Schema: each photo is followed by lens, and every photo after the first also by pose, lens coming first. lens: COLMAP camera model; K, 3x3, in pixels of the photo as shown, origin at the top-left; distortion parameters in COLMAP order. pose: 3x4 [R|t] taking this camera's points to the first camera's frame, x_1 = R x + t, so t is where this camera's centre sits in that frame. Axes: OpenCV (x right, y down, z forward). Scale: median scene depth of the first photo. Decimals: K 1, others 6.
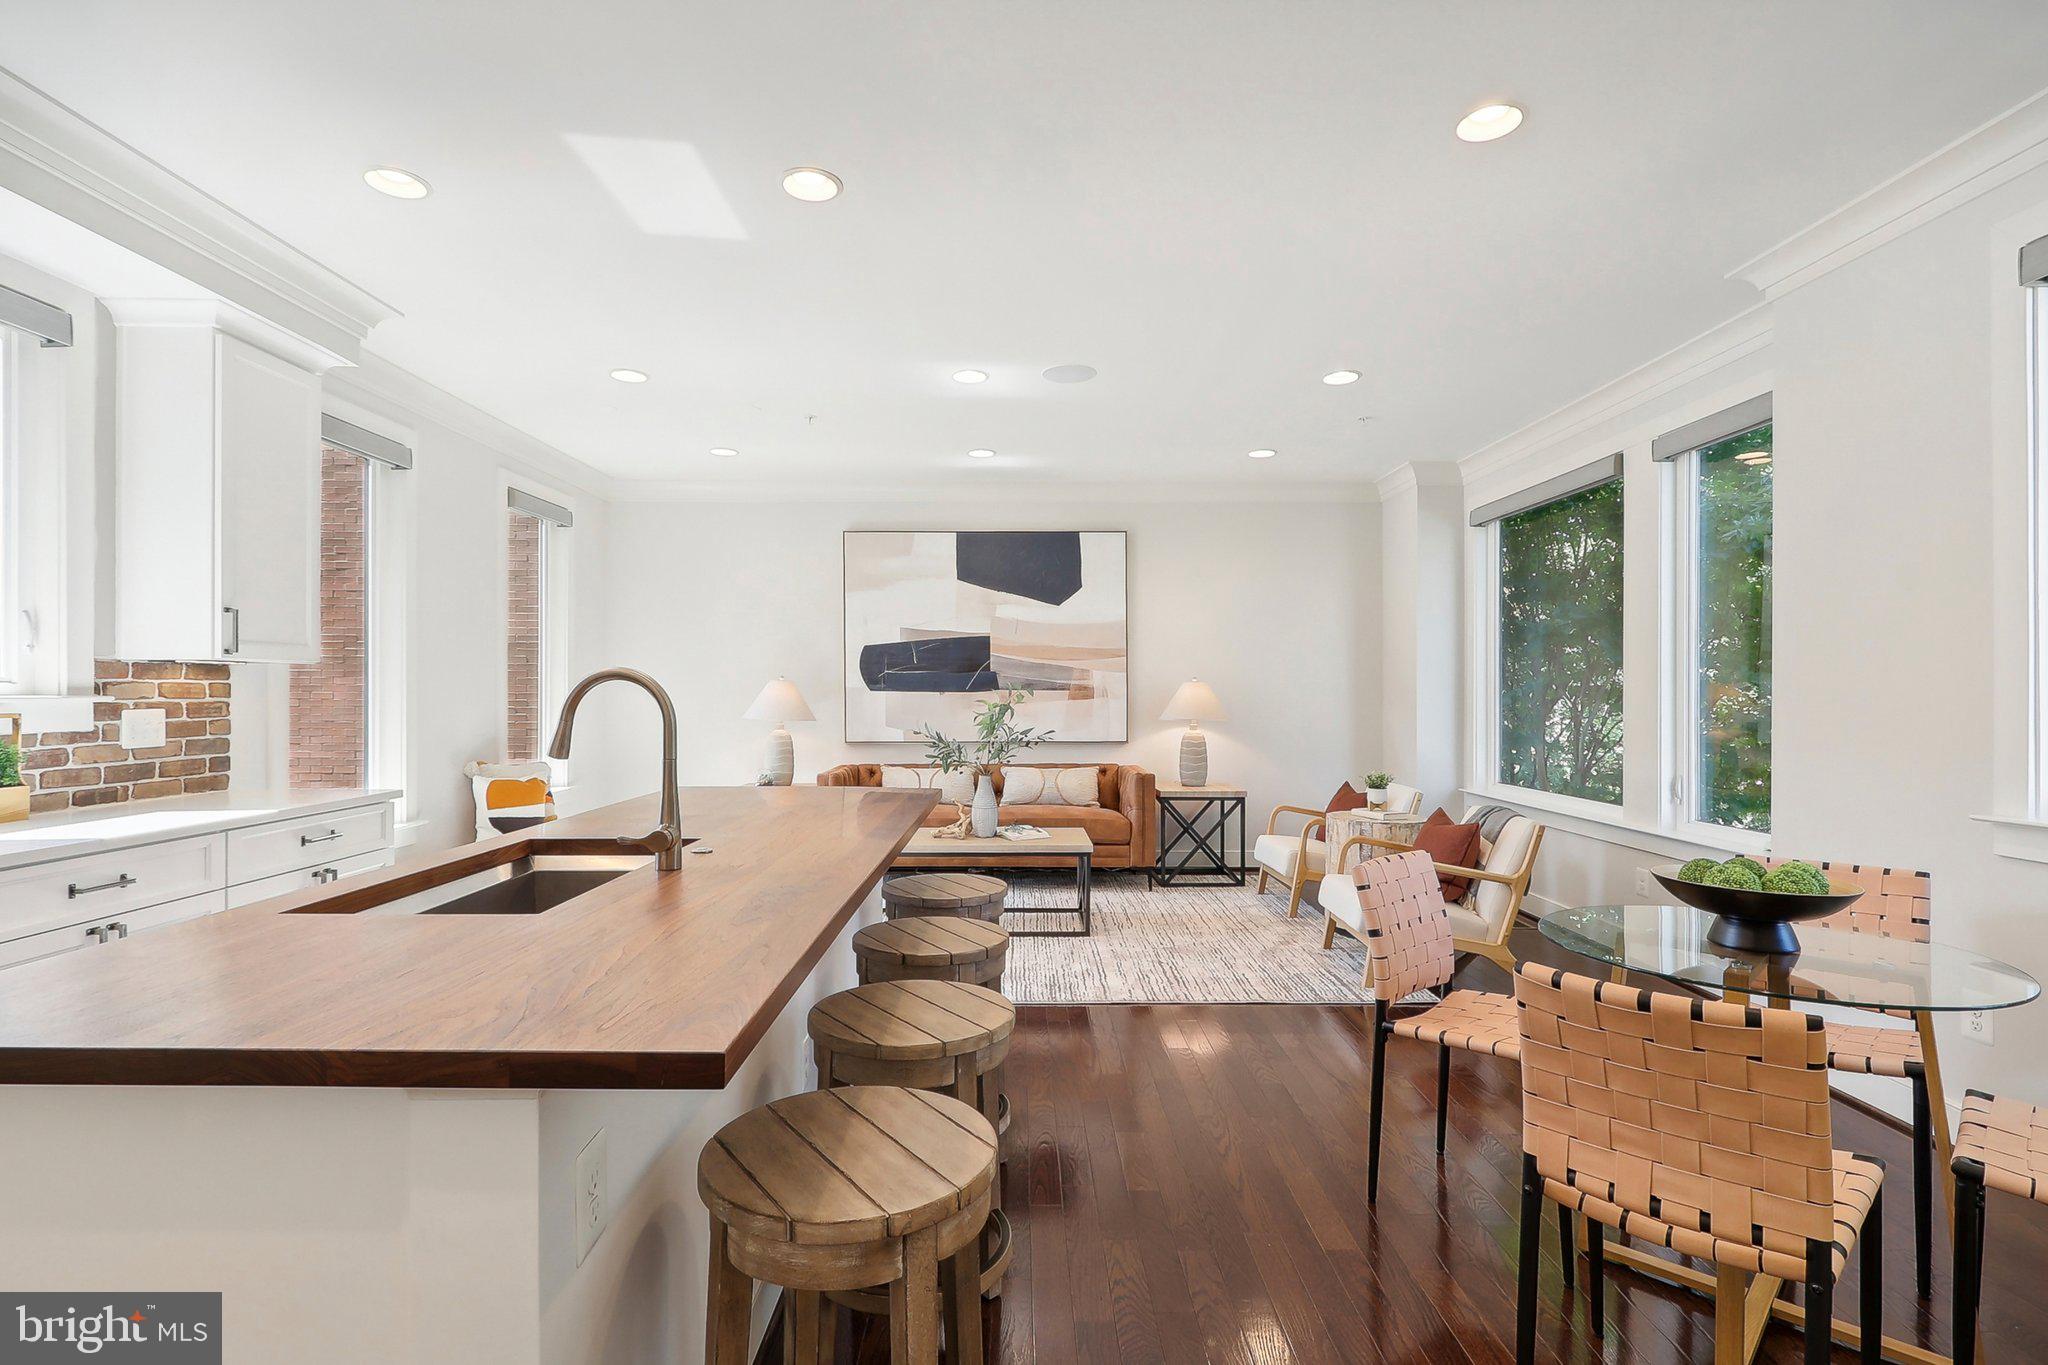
lens RADIAL K [[1004.9, 0, 1066.8], [0, 1004.9, 685.4], [0, 0, 1]] dist [0.002958, -0.002519]
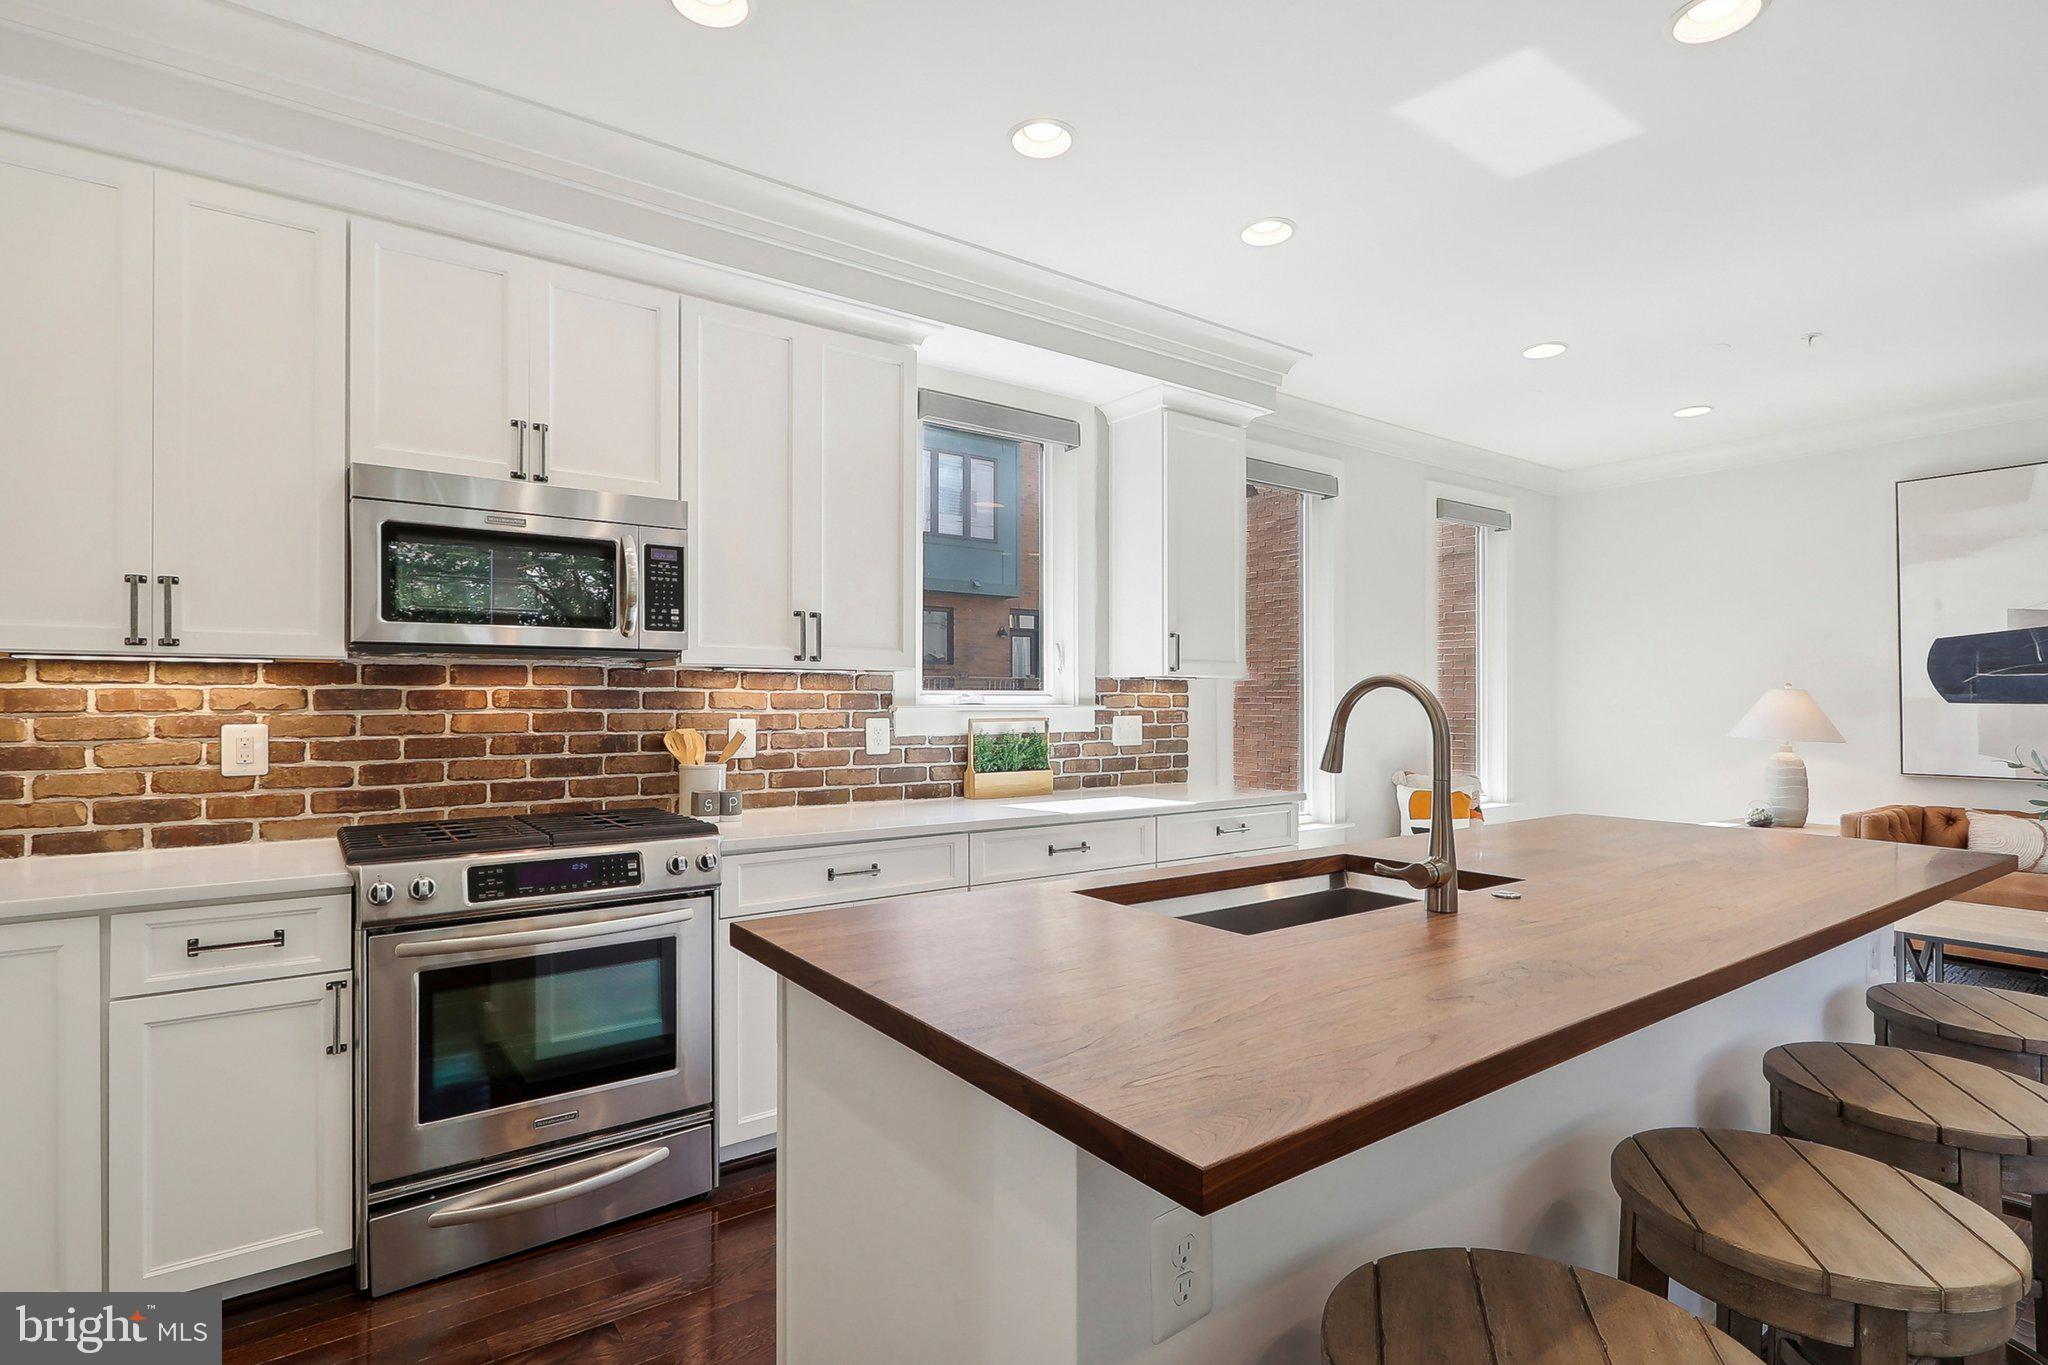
lens RADIAL K [[1004.9, 0, 1022.3], [0, 1004.9, 693.4], [0, 0, 1]] dist [0.002958, -0.002519]
pose [[0.550296, -0.007885, -0.834932, 0.044762], [0.003588, 0.999969, -0.007079, 0.001944], [0.834962, 0.000899, 0.550307, 0.093180]]
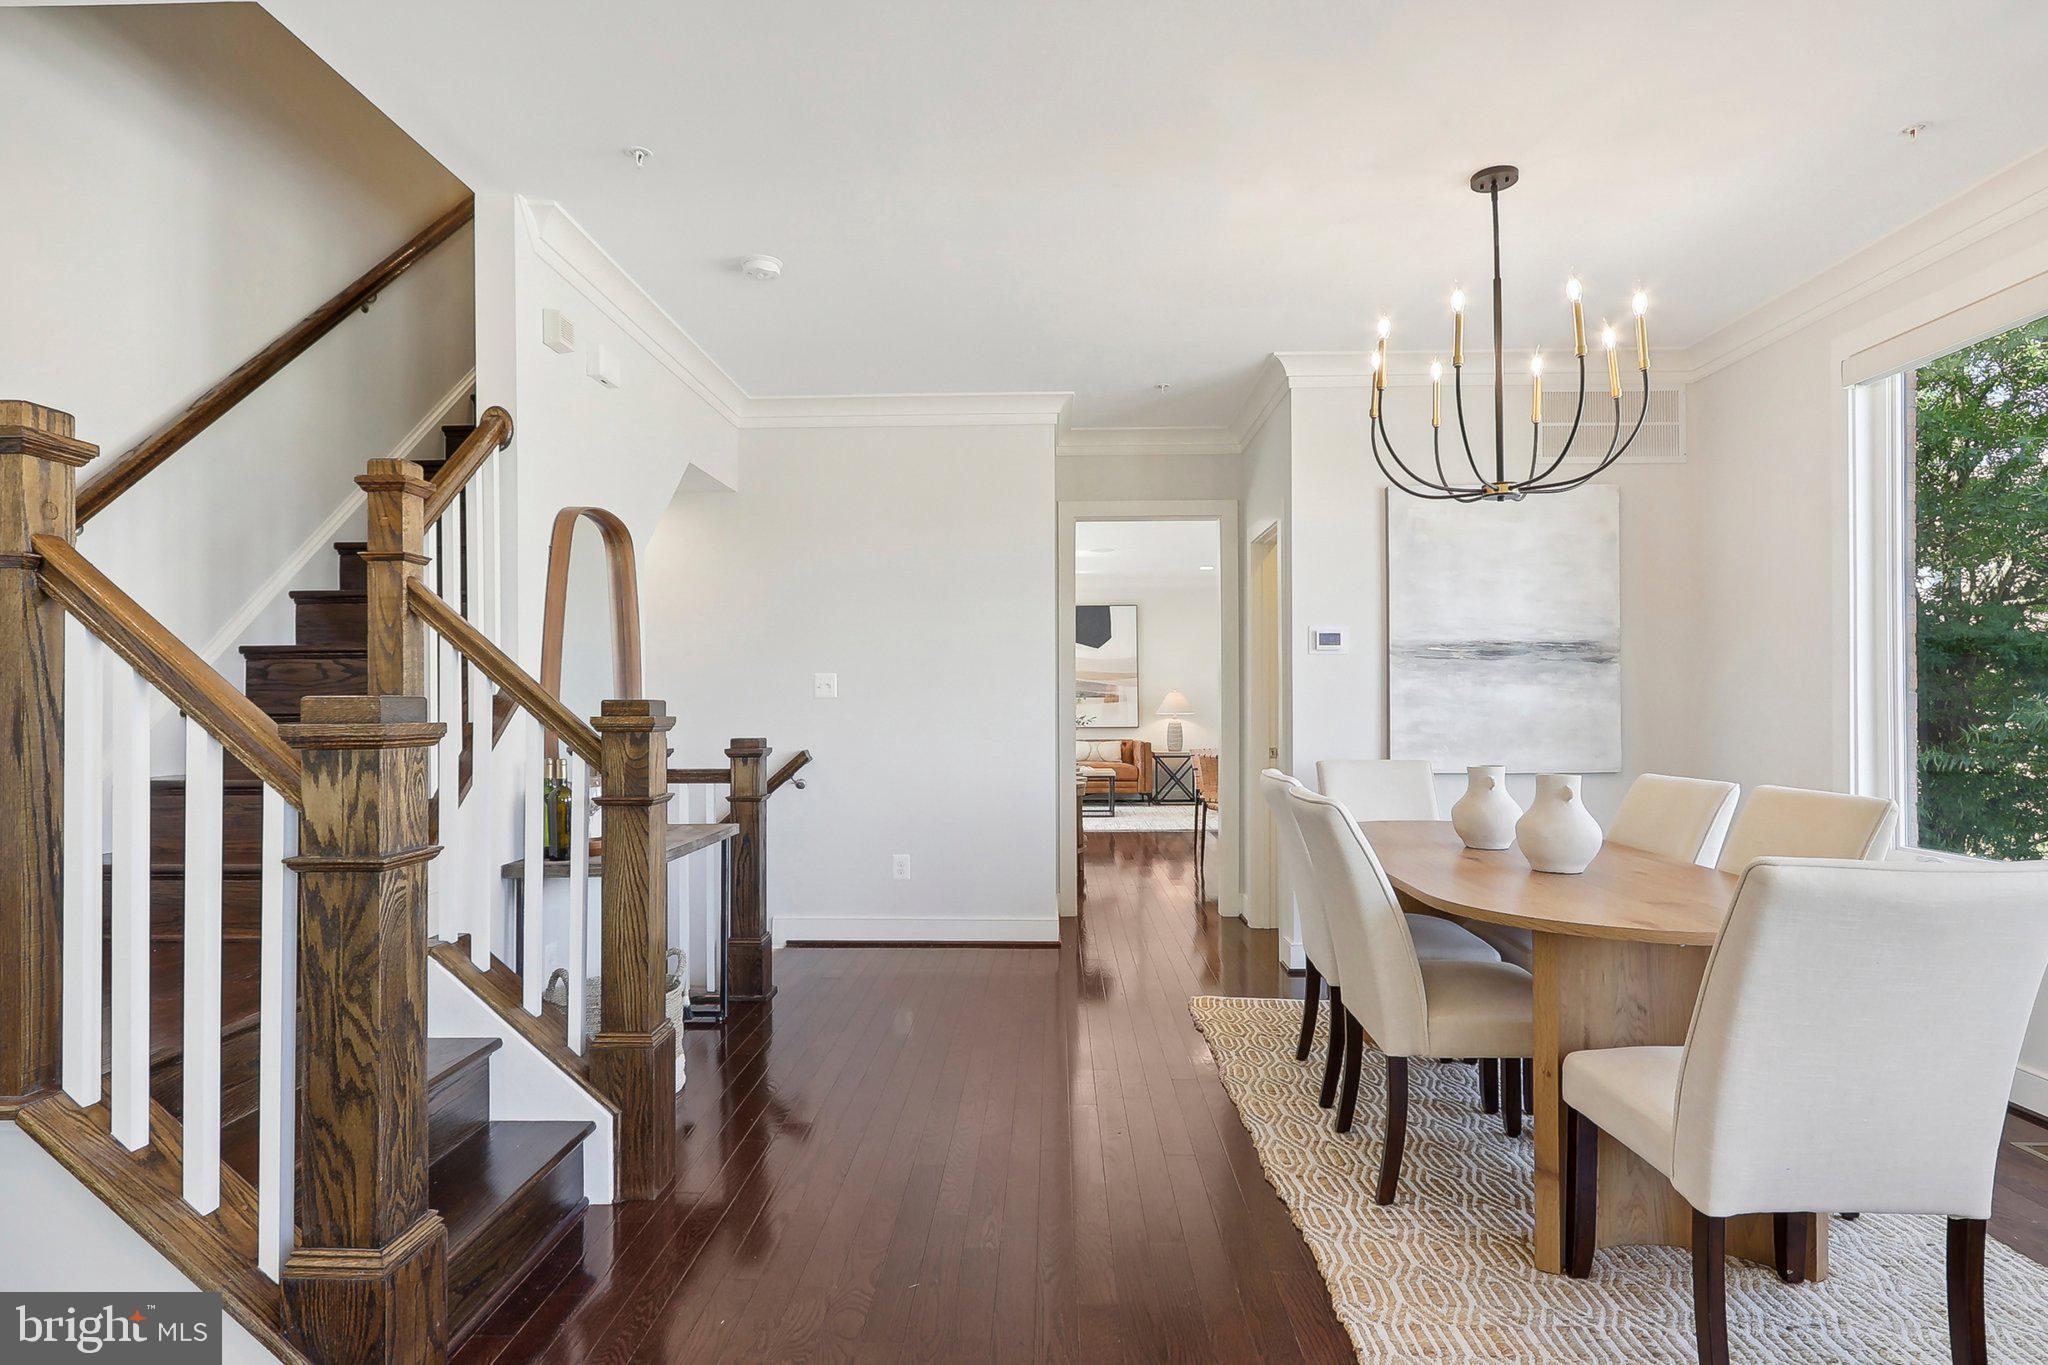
lens RADIAL K [[1097.2, 0, 1016.1], [0, 1097.2, 690.2], [0, 0, 1]] dist [-0.017349, 0.001442]
pose [[0.996380, -0.005573, -0.084830, 0.012432], [0.004891, 0.999954, -0.008244, 0.008187], [0.084873, 0.007800, 0.996361, -1.014822]]
